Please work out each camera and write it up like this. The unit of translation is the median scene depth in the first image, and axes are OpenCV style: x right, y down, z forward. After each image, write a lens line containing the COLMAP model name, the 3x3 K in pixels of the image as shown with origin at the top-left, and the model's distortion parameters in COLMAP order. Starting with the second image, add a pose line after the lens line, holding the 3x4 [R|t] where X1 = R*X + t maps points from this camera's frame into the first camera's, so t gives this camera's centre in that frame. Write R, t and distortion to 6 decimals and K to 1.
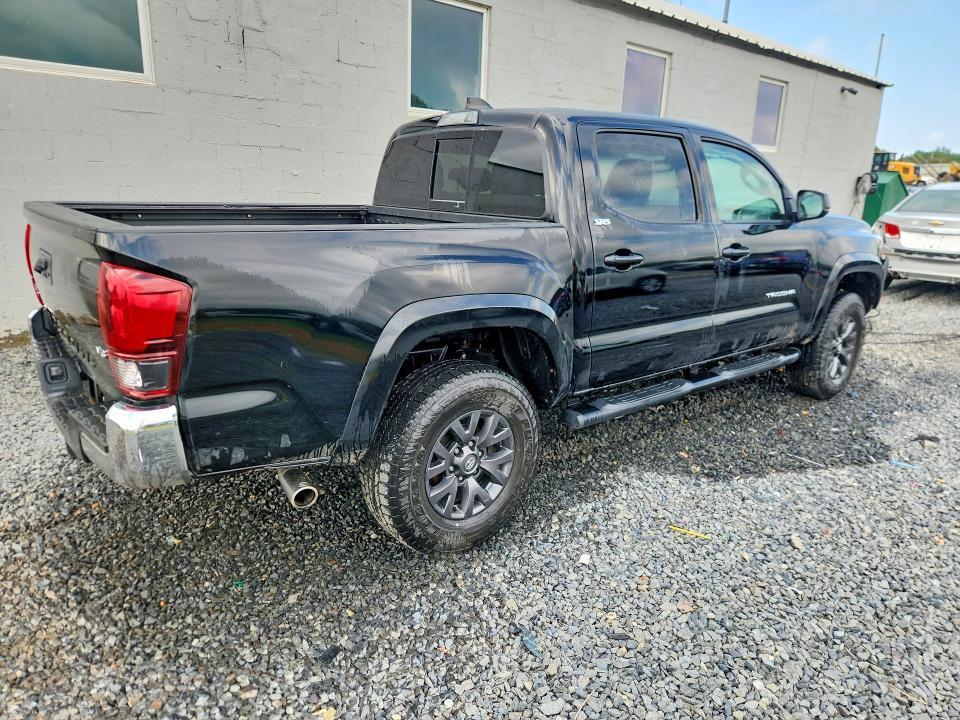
lens RADIAL K [[708.1, 0, 486.5], [0, 708.1, 360.3], [0, 0, 1]] dist [0.047502, -0.000429]
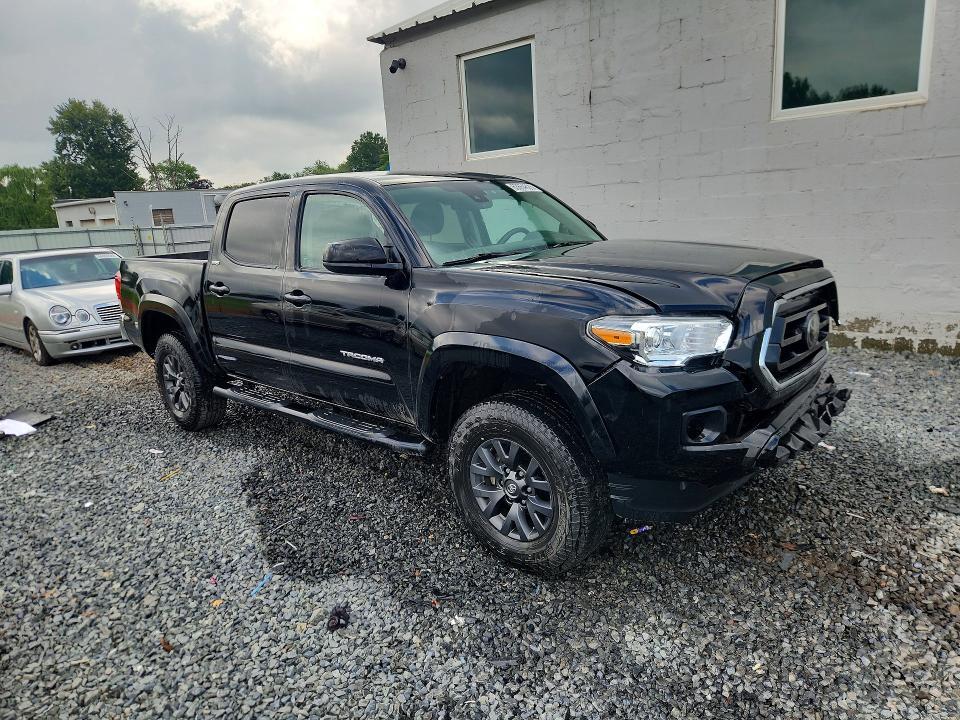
lens RADIAL K [[708.1, 0, 486.5], [0, 708.1, 360.3], [0, 0, 1]] dist [0.047502, -0.000429]
pose [[0.057388, 0.163108, -0.984938, 0.920441], [-0.189558, 0.970397, 0.149656, -0.171428], [0.980191, 0.178114, 0.086608, 0.821562]]
